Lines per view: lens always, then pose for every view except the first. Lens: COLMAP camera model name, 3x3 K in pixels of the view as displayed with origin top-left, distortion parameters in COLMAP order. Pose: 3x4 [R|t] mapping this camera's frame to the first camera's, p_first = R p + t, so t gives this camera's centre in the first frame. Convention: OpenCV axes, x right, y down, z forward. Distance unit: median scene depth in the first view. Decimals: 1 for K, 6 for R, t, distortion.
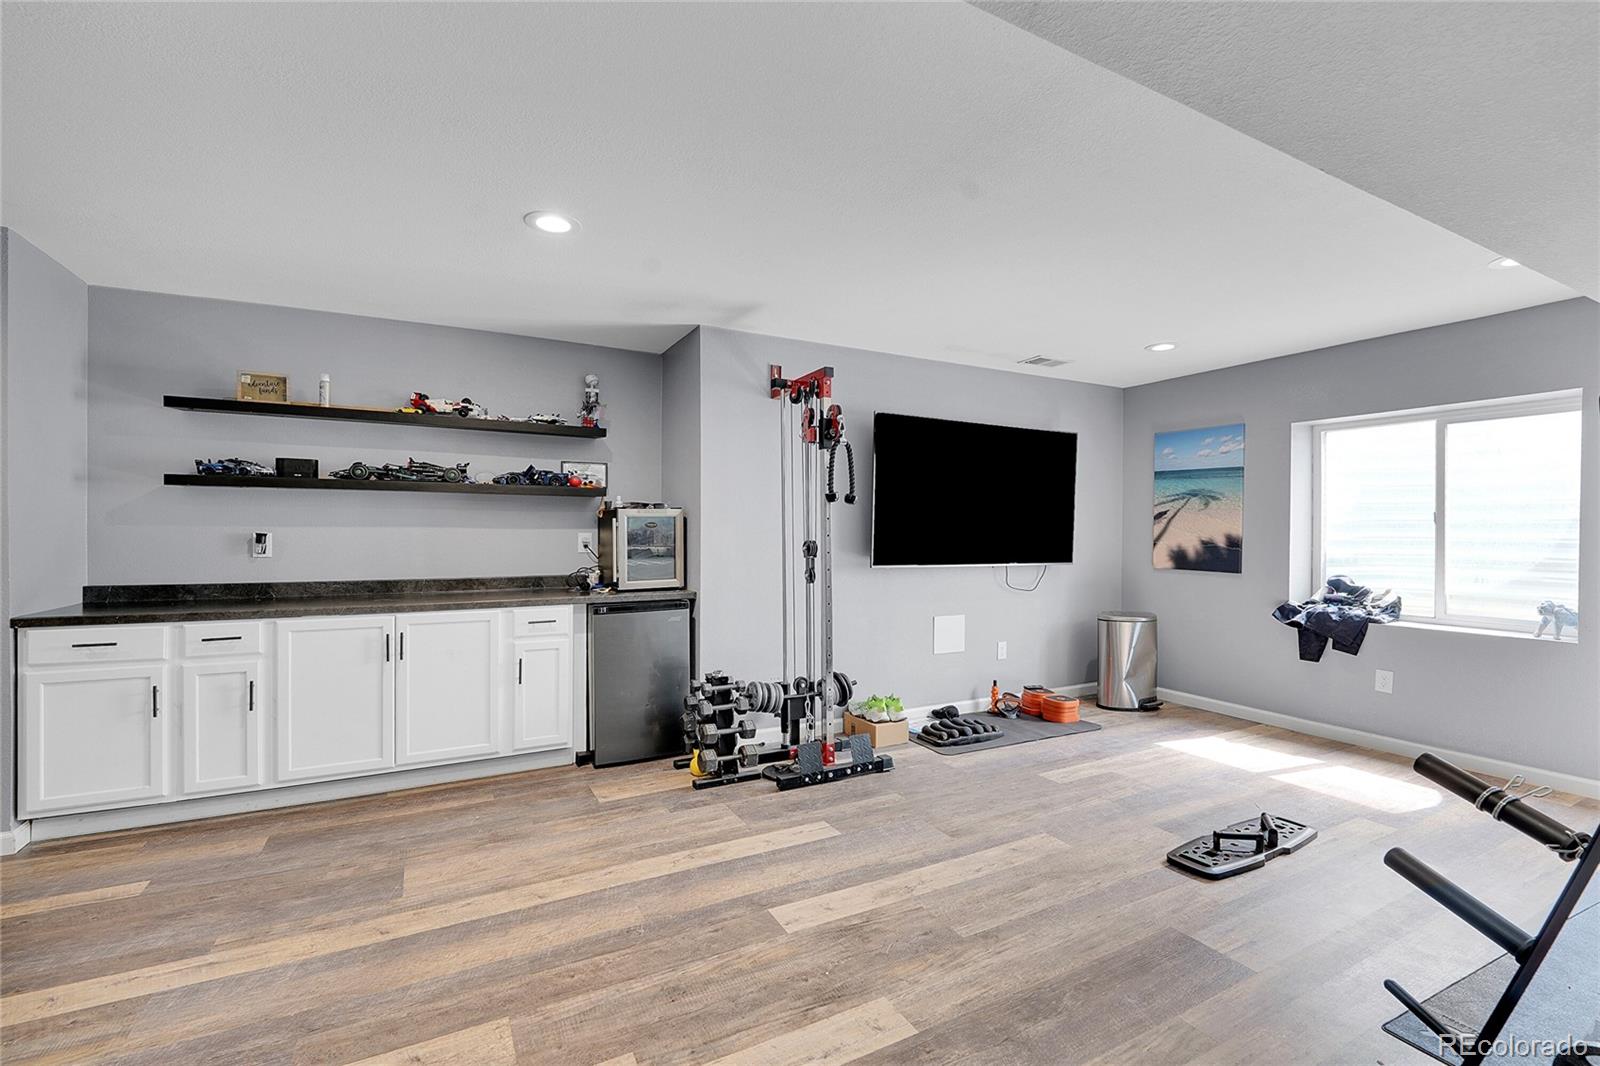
lens RADIAL K [[689.0, 0, 814.5], [0, 689.0, 533.4], [0, 0, 1]] dist [-0.004491, 0.000066]
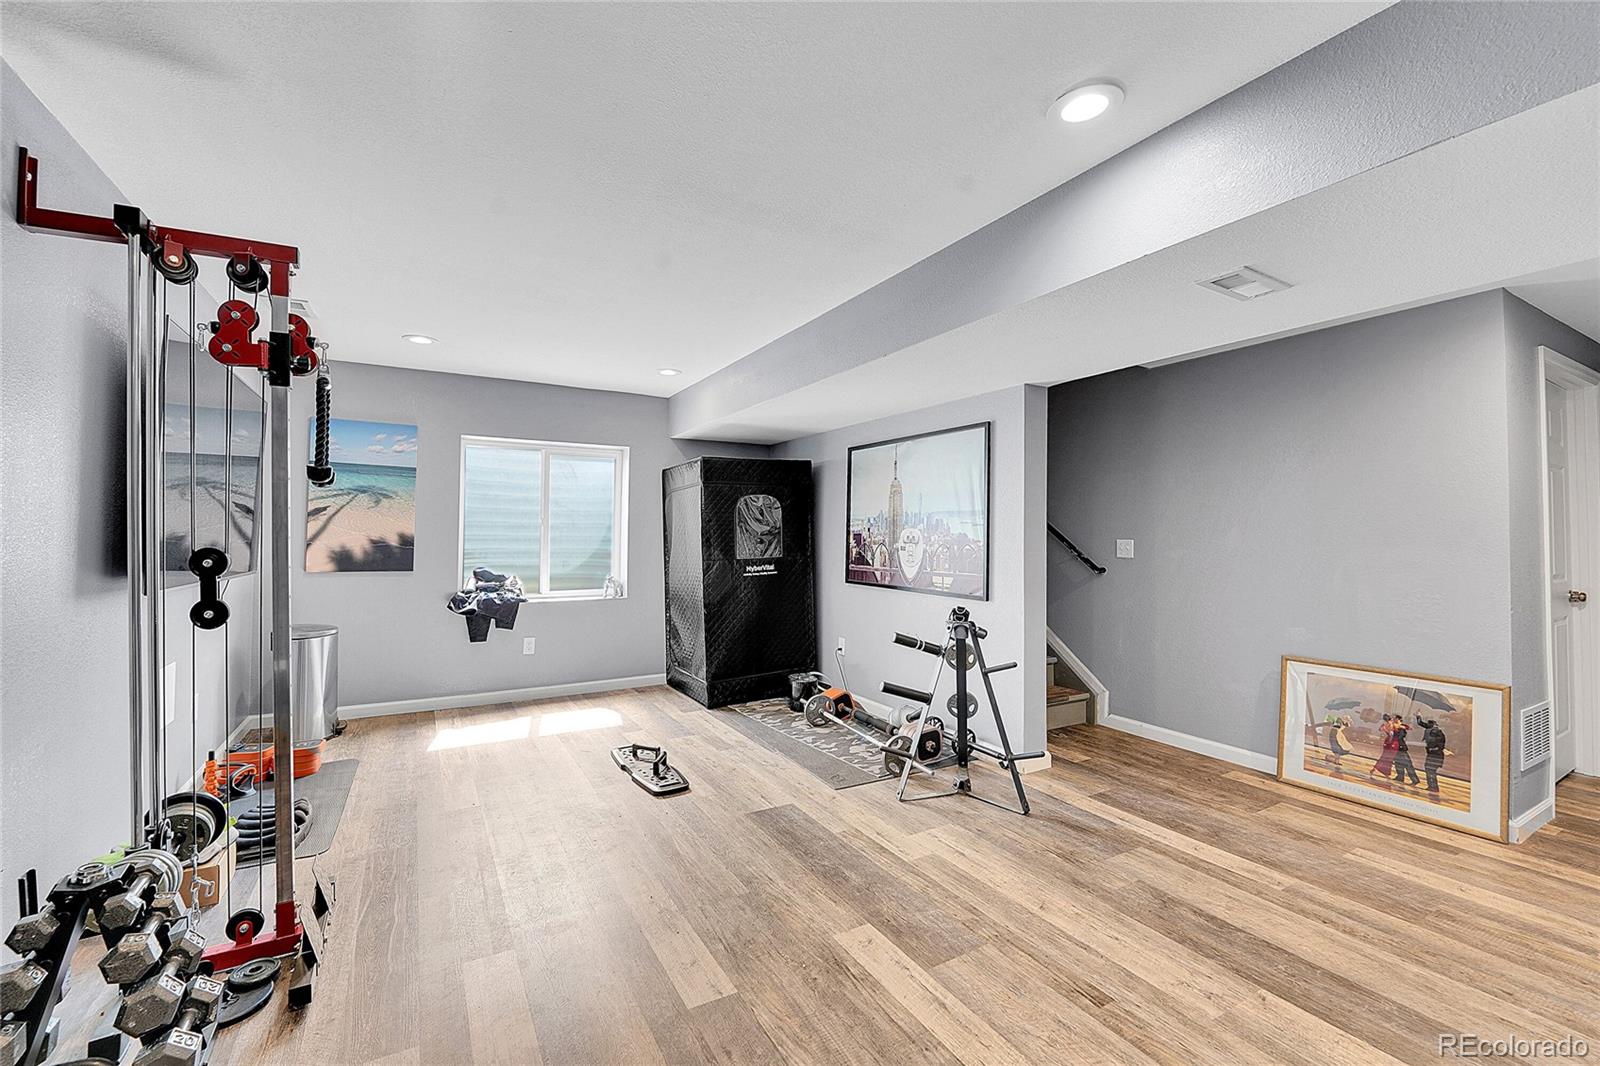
lens RADIAL K [[689.0, 0, 814.4], [0, 689.0, 532.2], [0, 0, 1]] dist [-0.004491, 0.000066]
pose [[-0.040026, -0.002088, 0.999196, -0.453576], [-0.004177, 0.999989, 0.001922, -0.004865], [-0.999190, -0.004096, -0.040034, 0.462663]]
